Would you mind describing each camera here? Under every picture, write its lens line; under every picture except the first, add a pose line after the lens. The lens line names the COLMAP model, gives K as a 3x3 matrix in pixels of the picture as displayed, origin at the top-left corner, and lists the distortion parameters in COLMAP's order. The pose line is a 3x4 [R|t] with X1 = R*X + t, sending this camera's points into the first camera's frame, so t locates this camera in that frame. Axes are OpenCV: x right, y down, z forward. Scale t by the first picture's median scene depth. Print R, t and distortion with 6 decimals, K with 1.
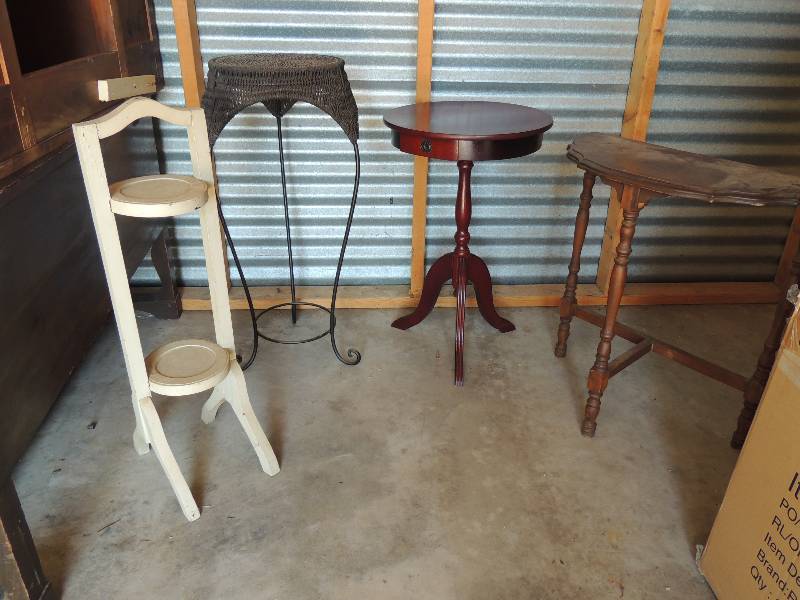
lens RADIAL K [[601.9, 0, 408.0], [0, 601.9, 297.4], [0, 0, 1]] dist [-0.021592, -0.003302]
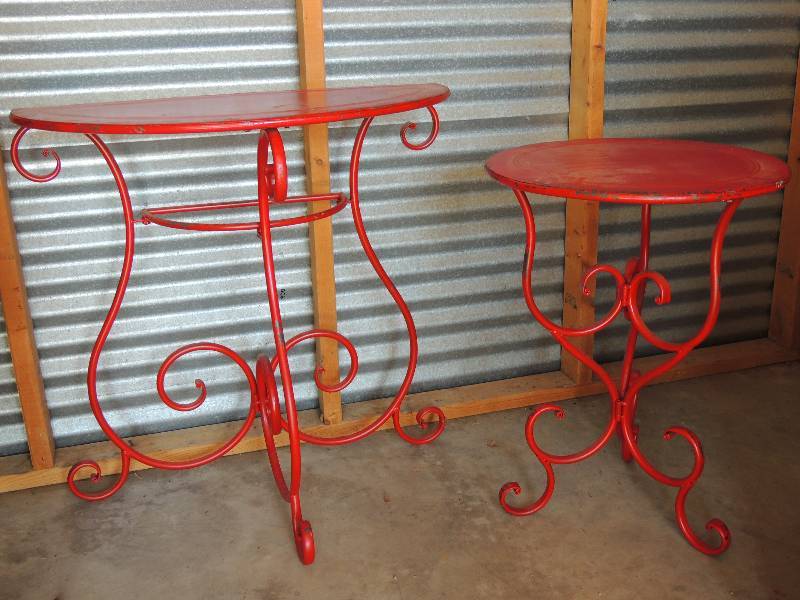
lens RADIAL K [[875.0, 0, 406.4], [0, 875.0, 303.5], [0, 0, 1]] dist [-0.047815, 0.000000]
pose [[0.969006, -0.119174, 0.216392, -0.128422], [0.148291, 0.981179, -0.123681, 0.001184], [-0.197579, 0.151937, 0.968441, -0.036526]]
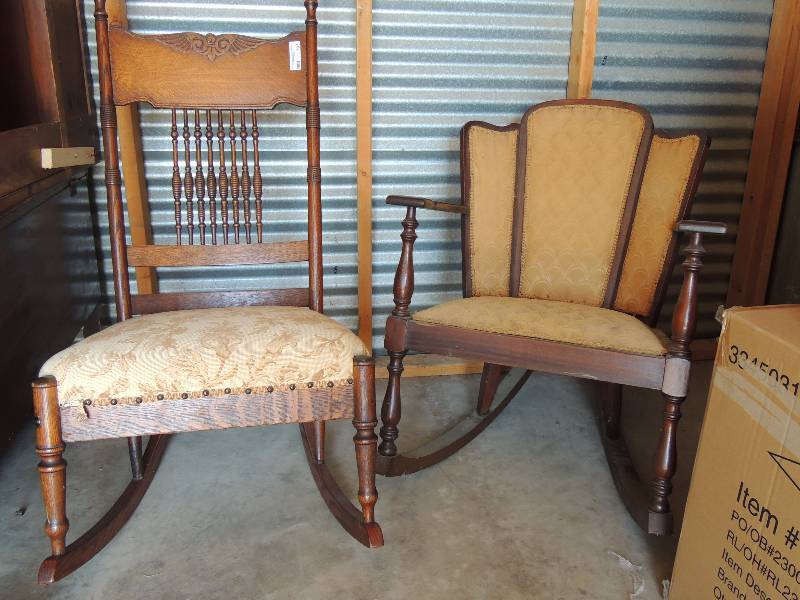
lens RADIAL K [[655.4, 0, 405.5], [0, 655.4, 301.9], [0, 0, 1]] dist [-0.028603, 0.003939]
pose [[0.995305, -0.039395, 0.088412, -0.012858], [0.051673, 0.988632, -0.141195, 0.055825], [-0.081844, 0.145101, 0.986026, -0.063968]]
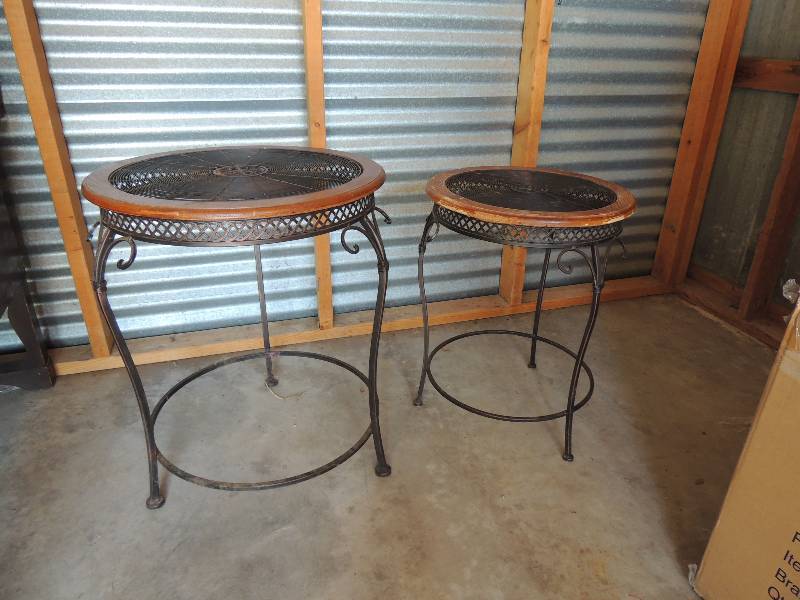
lens RADIAL K [[550.4, 0, 401.7], [0, 550.4, 301.0], [0, 0, 1]] dist [-0.020387, 0.001792]
pose [[0.972241, -0.106324, 0.208429, -0.056613], [0.111595, 0.993660, -0.013662, -0.022091], [-0.205655, 0.036542, 0.977942, 0.156482]]
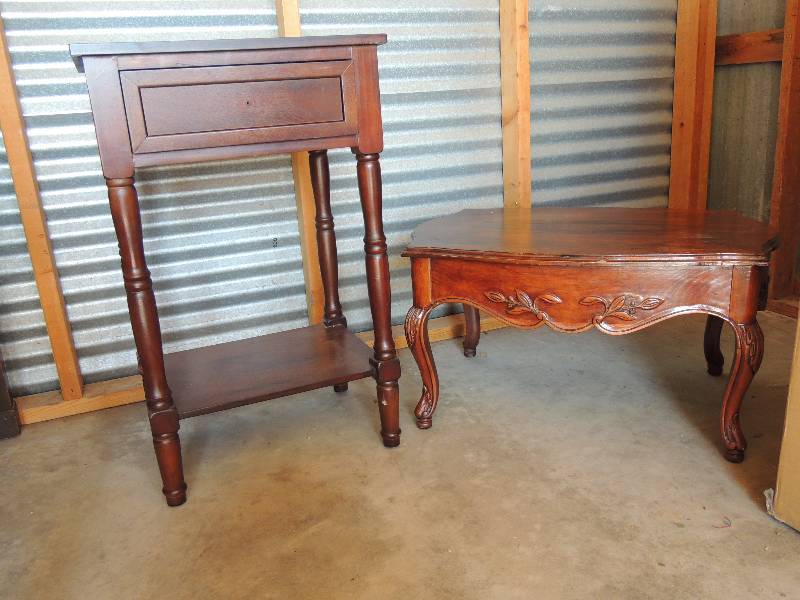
lens RADIAL K [[655.4, 0, 404.5], [0, 655.4, 300.1], [0, 0, 1]] dist [-0.028603, 0.003939]
pose [[0.943665, -0.171866, 0.282771, -0.151526], [0.219651, 0.964466, -0.146826, 0.108359], [-0.247489, 0.200666, 0.947883, 0.111914]]
